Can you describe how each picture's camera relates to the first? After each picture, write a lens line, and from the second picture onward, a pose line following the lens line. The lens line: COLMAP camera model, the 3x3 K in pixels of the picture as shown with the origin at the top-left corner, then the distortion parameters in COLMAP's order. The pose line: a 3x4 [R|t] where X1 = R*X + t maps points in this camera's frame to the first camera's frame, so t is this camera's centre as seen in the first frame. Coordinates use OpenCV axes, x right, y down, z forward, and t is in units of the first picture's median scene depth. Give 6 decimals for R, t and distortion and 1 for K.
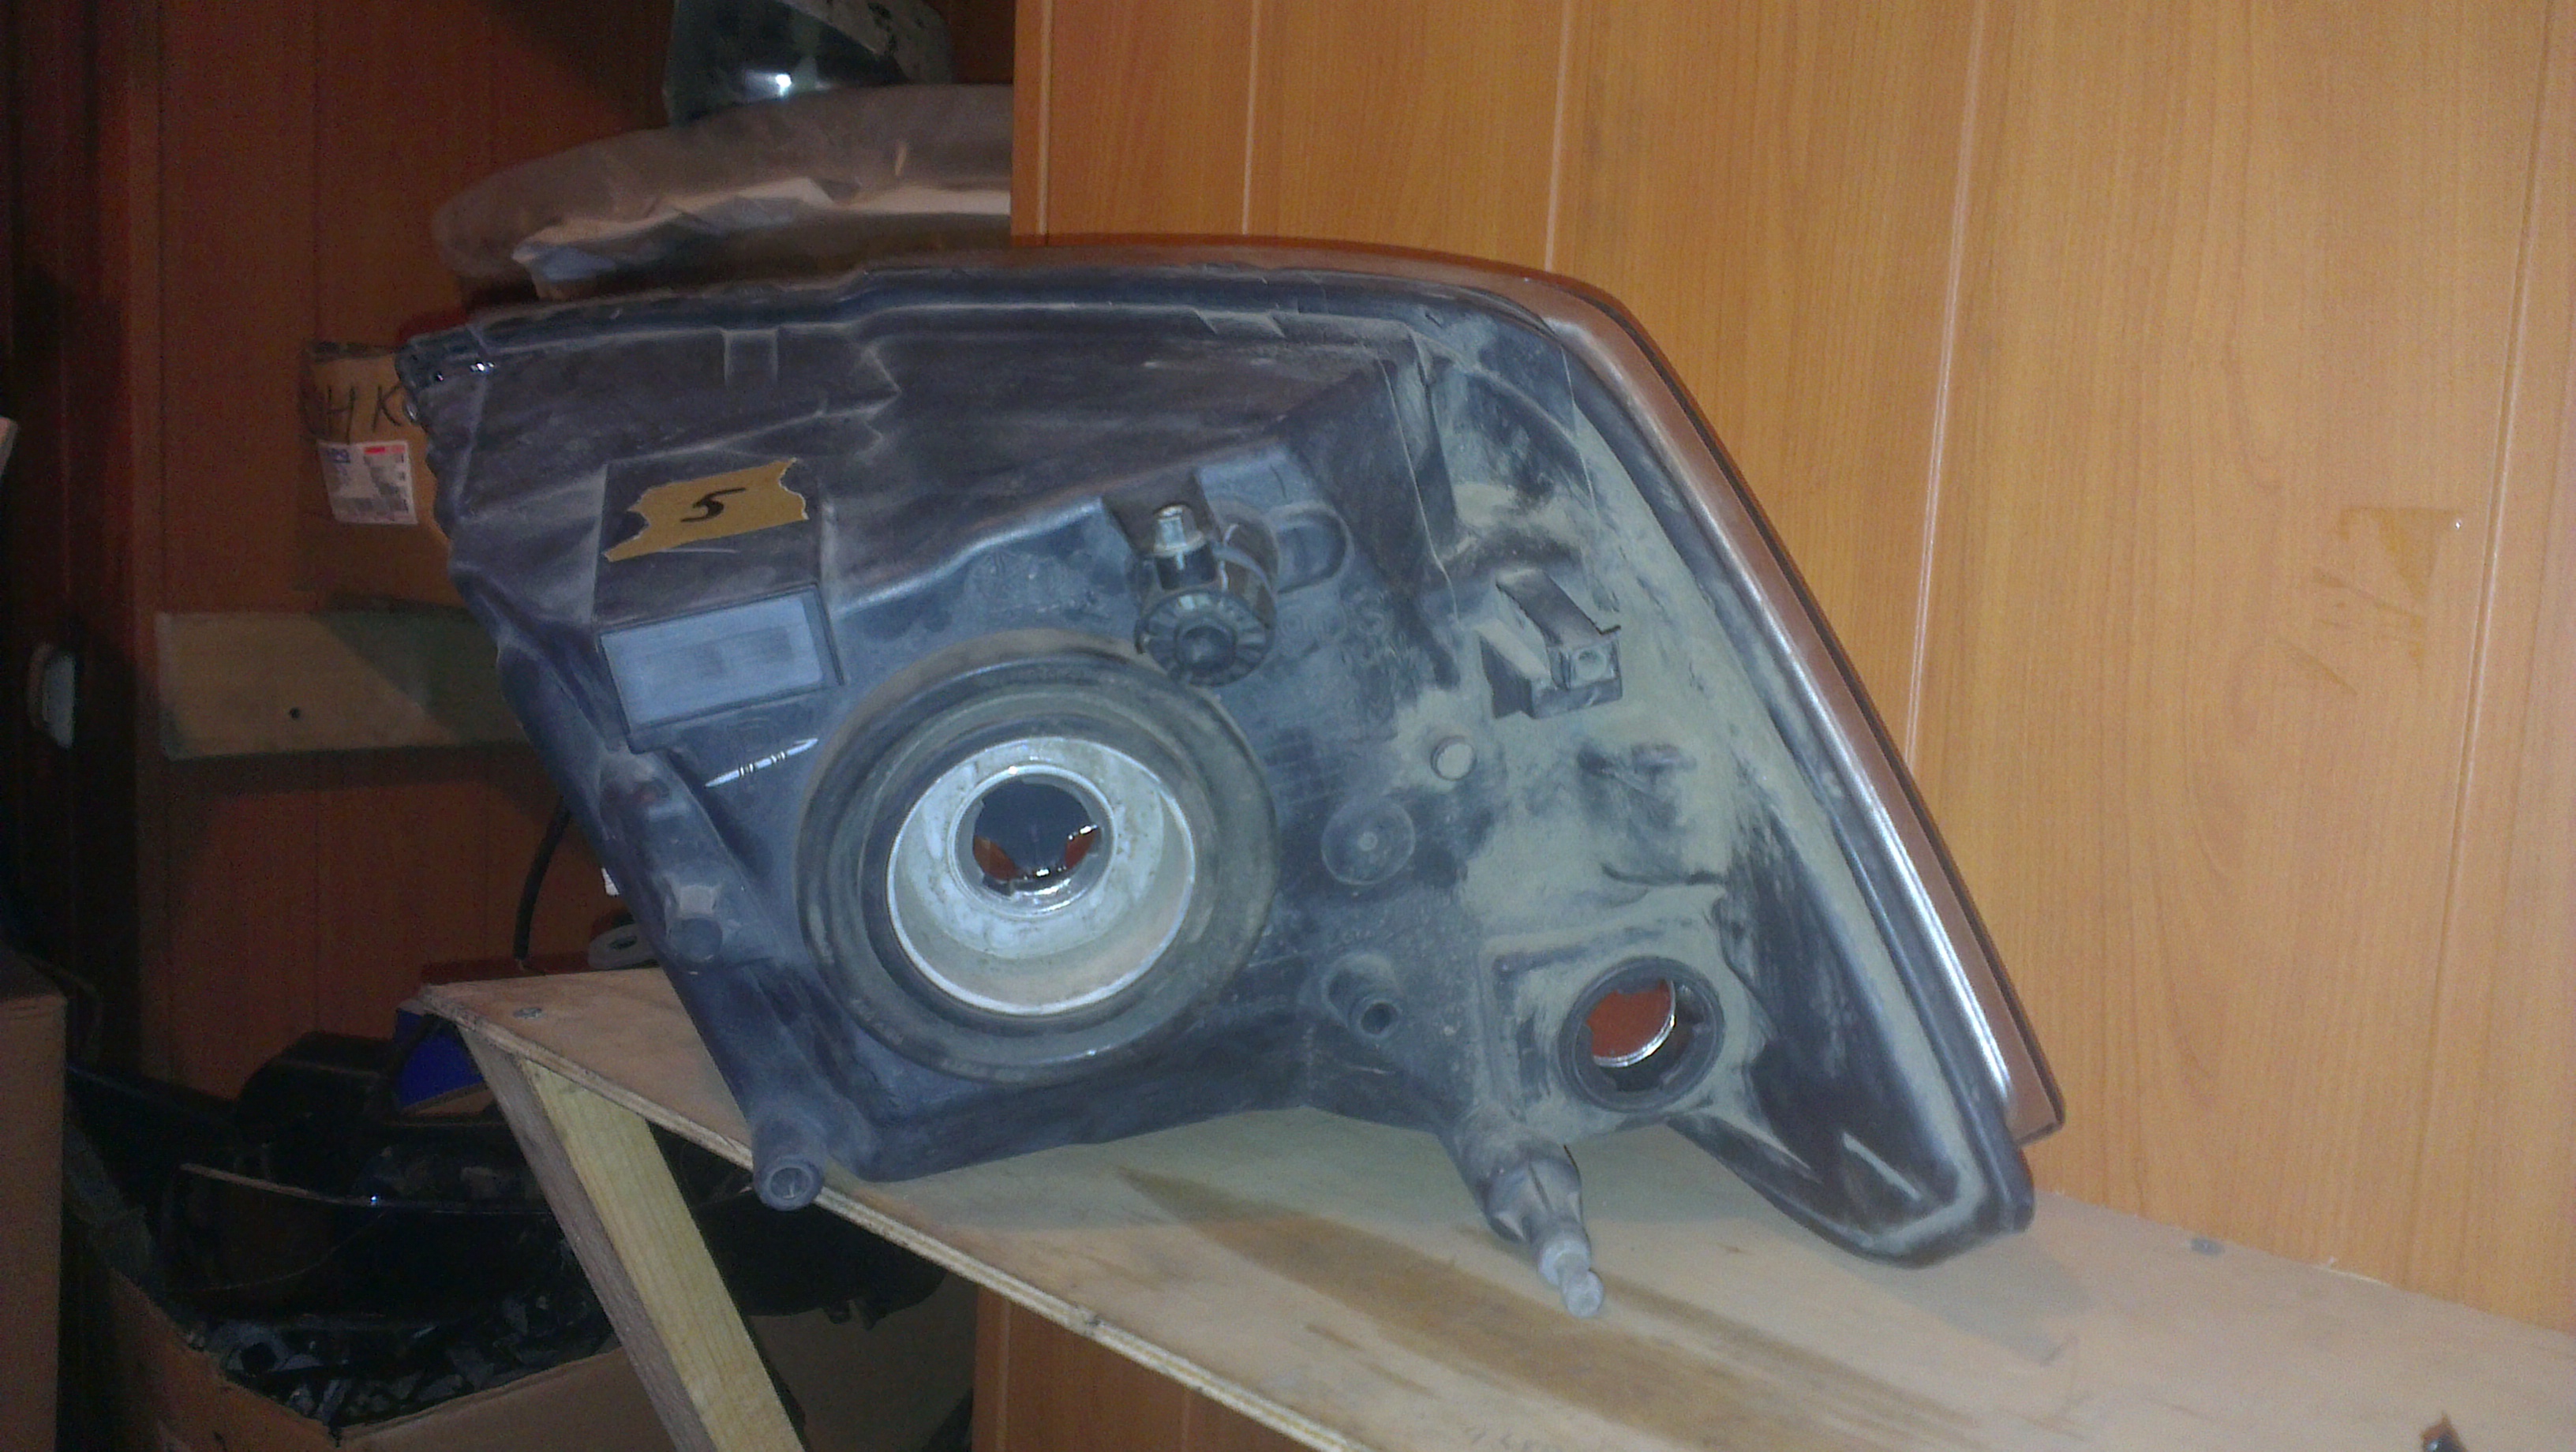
lens RADIAL K [[2116.6, 0, 1300.8], [0, 2116.6, 723.8], [0, 0, 1]] dist [0.012189, -0.005866]
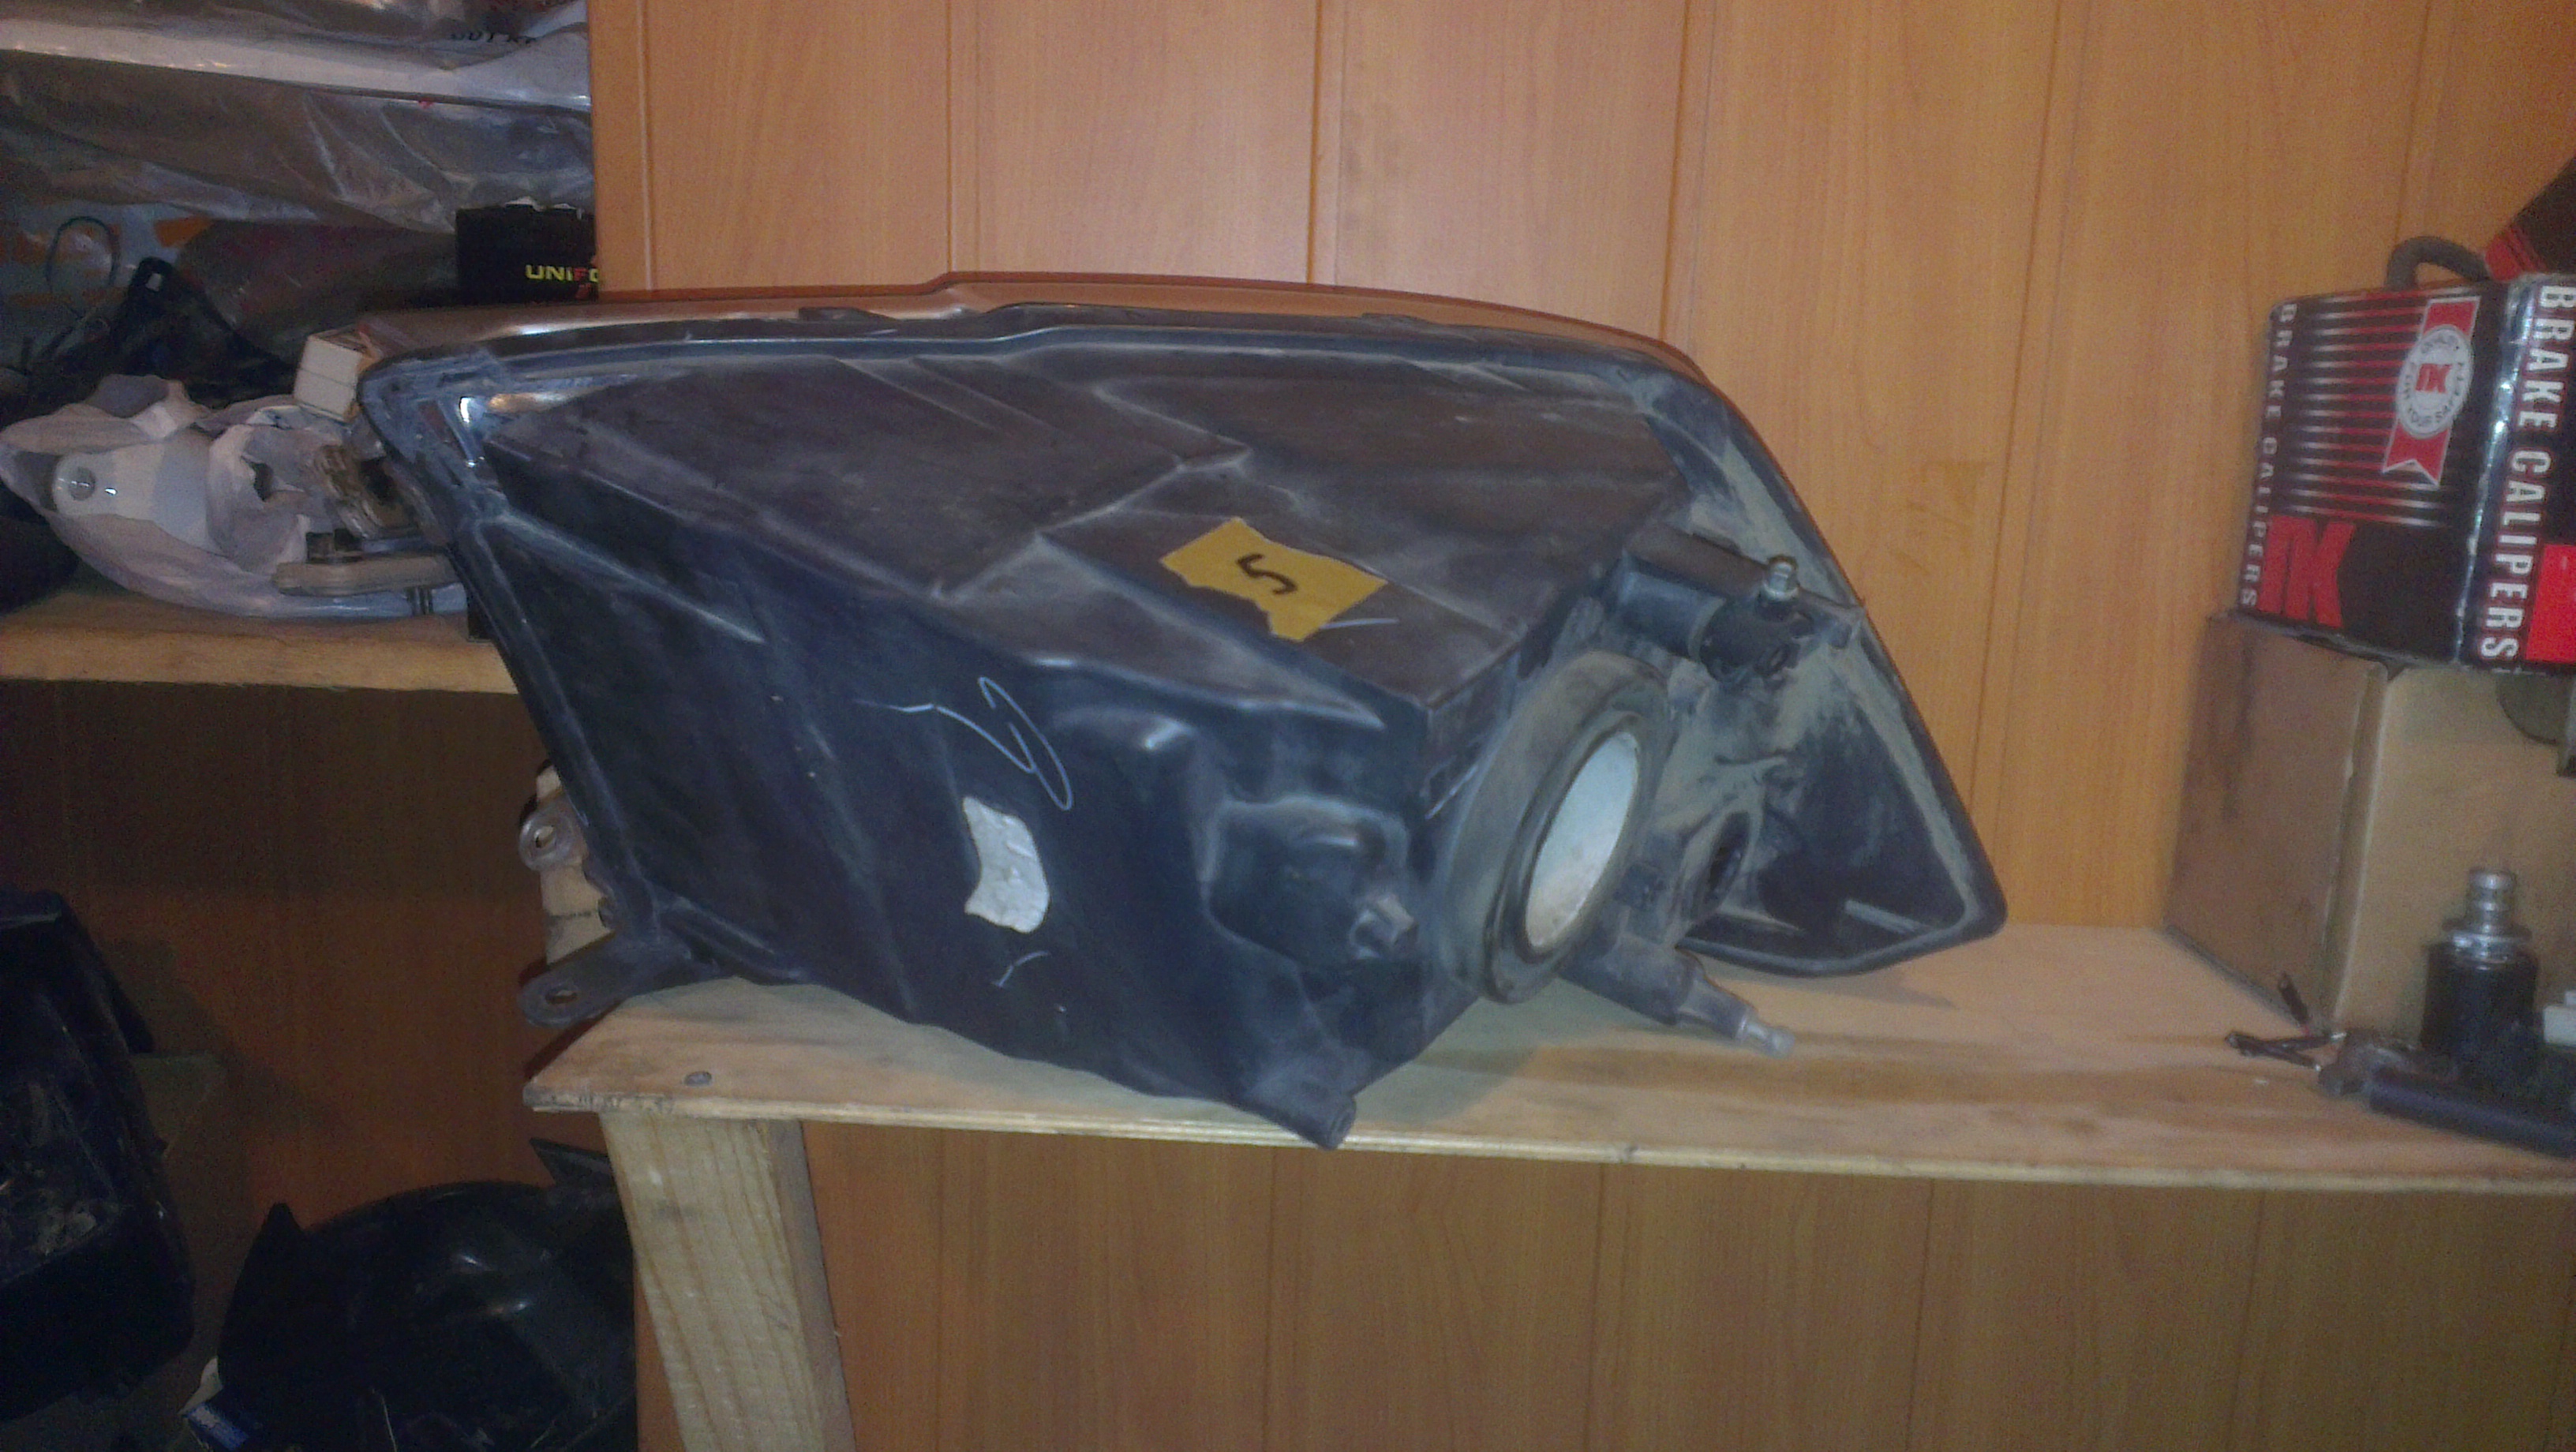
lens RADIAL K [[2096.7, 0, 1288.0], [0, 2096.7, 726.0], [0, 0, 1]] dist [0.016262, -0.001631]
pose [[0.720758, -0.155355, 0.675554, -0.947072], [0.074550, 0.986282, 0.147274, -0.170085], [-0.689166, -0.055786, 0.722452, 0.160145]]
